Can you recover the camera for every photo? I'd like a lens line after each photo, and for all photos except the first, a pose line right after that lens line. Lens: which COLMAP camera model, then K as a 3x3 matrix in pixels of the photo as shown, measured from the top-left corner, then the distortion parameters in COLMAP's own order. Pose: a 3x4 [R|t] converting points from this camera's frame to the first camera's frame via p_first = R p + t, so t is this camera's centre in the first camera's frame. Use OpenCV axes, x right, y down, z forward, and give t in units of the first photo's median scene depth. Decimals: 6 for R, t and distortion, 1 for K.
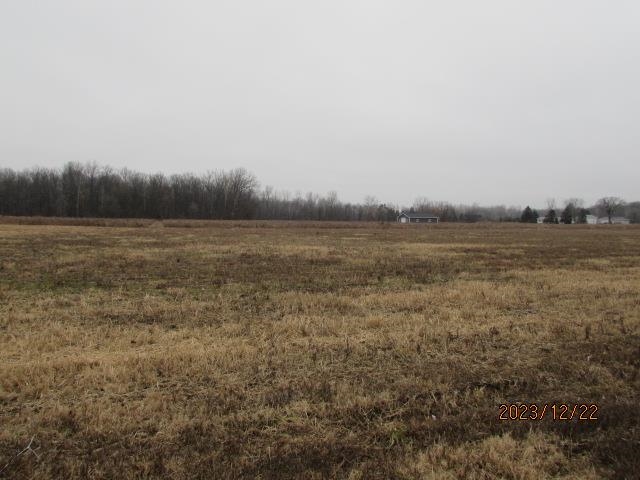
lens RADIAL K [[456.3, 0, 315.7], [0, 456.3, 238.7], [0, 0, 1]] dist [-0.033592, 0.012098]
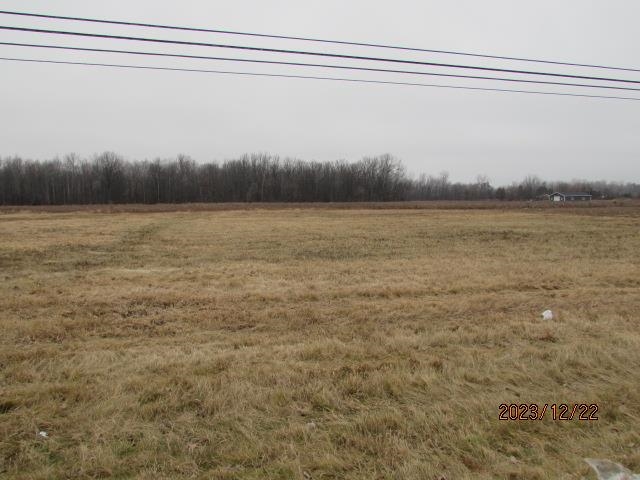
lens RADIAL K [[456.3, 0, 317.6], [0, 456.3, 241.3], [0, 0, 1]] dist [-0.033592, 0.012098]
pose [[0.991387, -0.010831, -0.130519, -0.173573], [0.017150, 0.998730, 0.047382, -0.001161], [0.129840, -0.049212, 0.990313, -0.087609]]
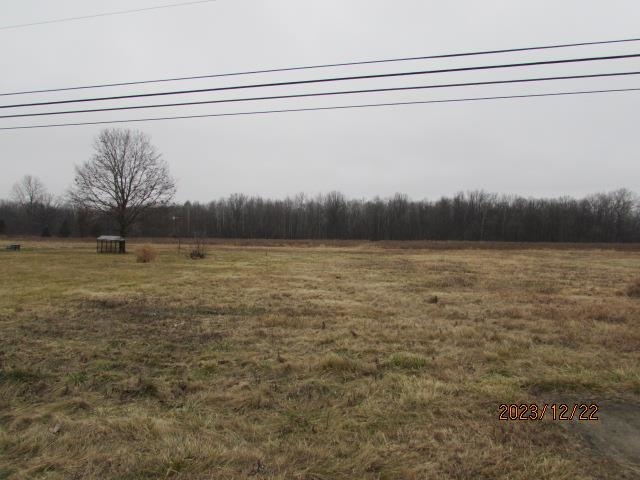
lens RADIAL K [[456.3, 0, 318.8], [0, 456.3, 237.8], [0, 0, 1]] dist [-0.033592, 0.012098]
pose [[0.882065, -0.005512, -0.471096, -0.258686], [-0.016504, 0.998956, -0.042588, -0.001565], [0.470839, 0.045341, 0.881053, -0.106949]]
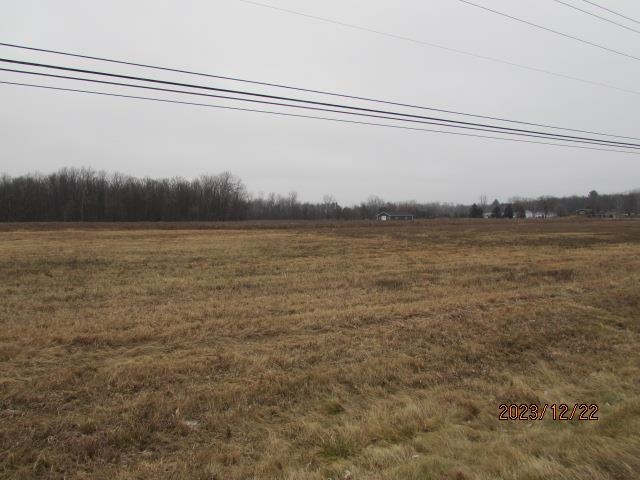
lens RADIAL K [[456.3, 0, 318.8], [0, 456.3, 240.7], [0, 0, 1]] dist [-0.033592, 0.012098]
pose [[0.986381, -0.027373, 0.162185, -0.119170], [0.025833, 0.999599, 0.011595, -0.001429], [-0.162438, -0.007247, 0.986692, -0.071175]]
